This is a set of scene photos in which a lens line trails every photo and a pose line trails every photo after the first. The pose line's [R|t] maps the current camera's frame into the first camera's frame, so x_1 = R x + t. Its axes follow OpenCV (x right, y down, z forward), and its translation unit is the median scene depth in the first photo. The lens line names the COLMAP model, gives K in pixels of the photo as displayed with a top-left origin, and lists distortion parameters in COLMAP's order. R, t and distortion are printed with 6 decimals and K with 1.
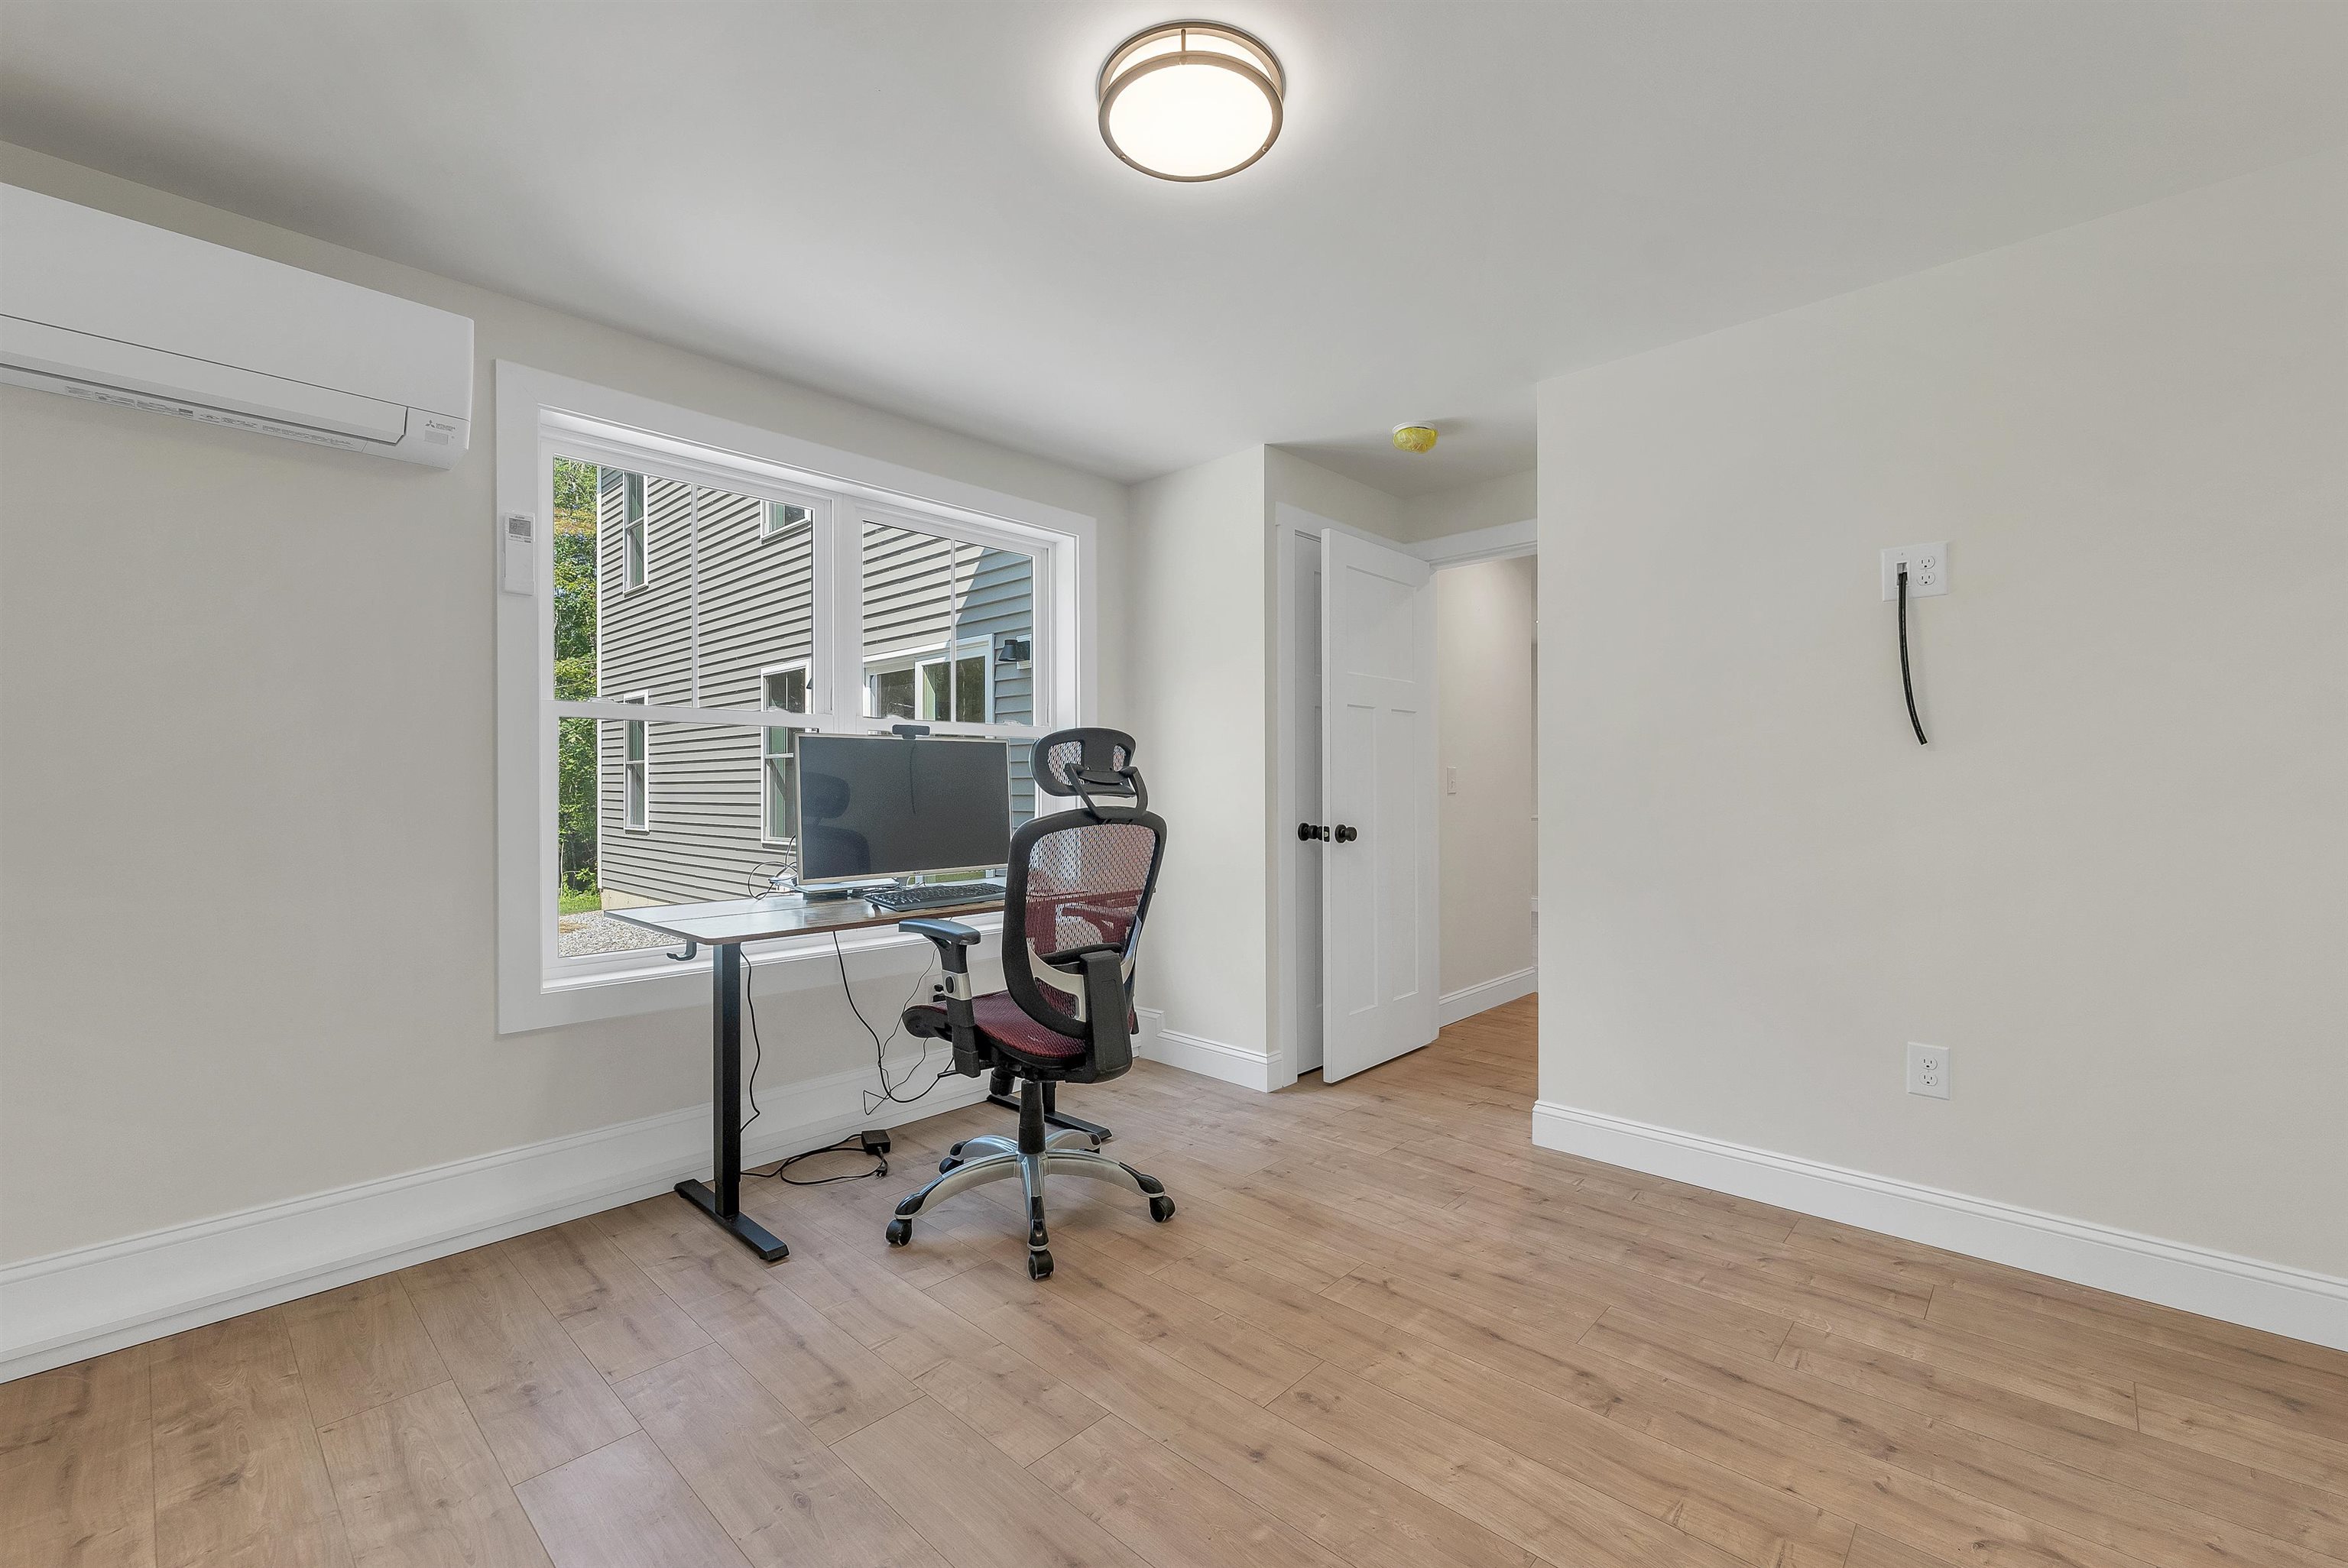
lens RADIAL K [[989.5, 0, 1180.5], [0, 989.5, 788.9], [0, 0, 1]] dist [0.000805, 0.000153]
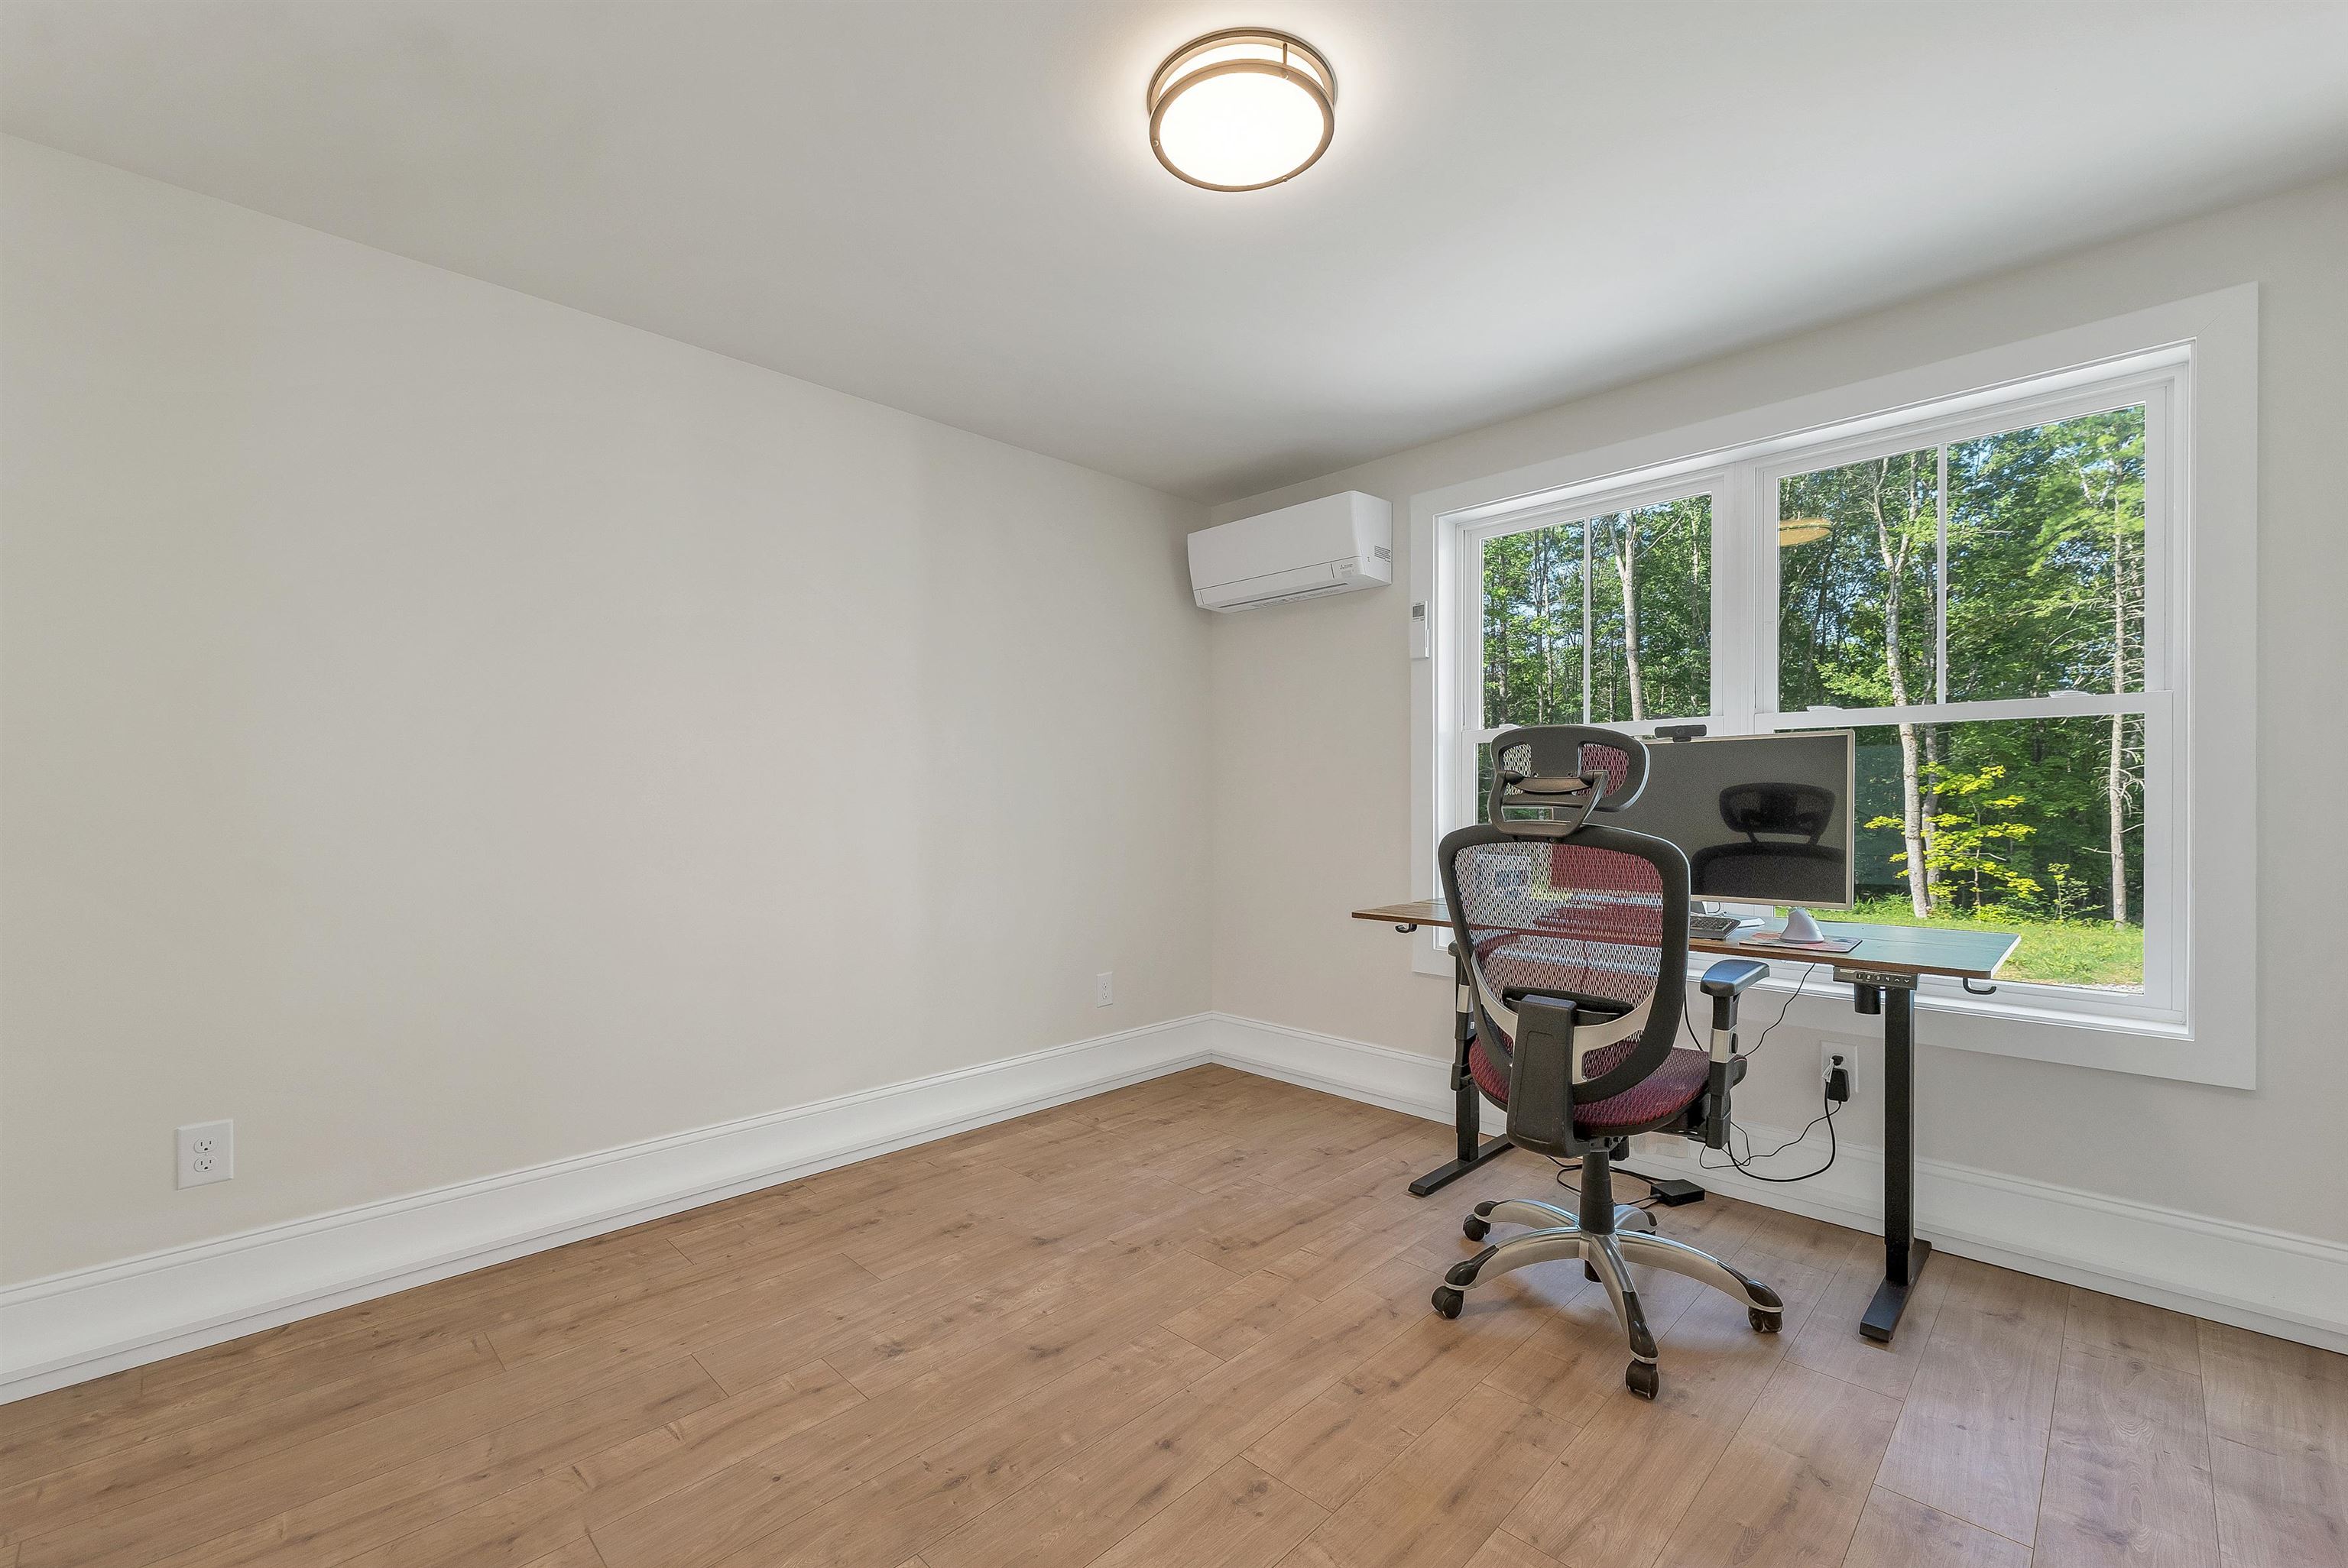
lens RADIAL K [[989.5, 0, 1155.7], [0, 989.5, 793.2], [0, 0, 1]] dist [0.000805, 0.000153]
pose [[-0.060215, -0.003753, -0.998178, 0.924969], [-0.000122, 0.999993, -0.003753, -0.002735], [0.998185, -0.000104, -0.060215, 0.874732]]
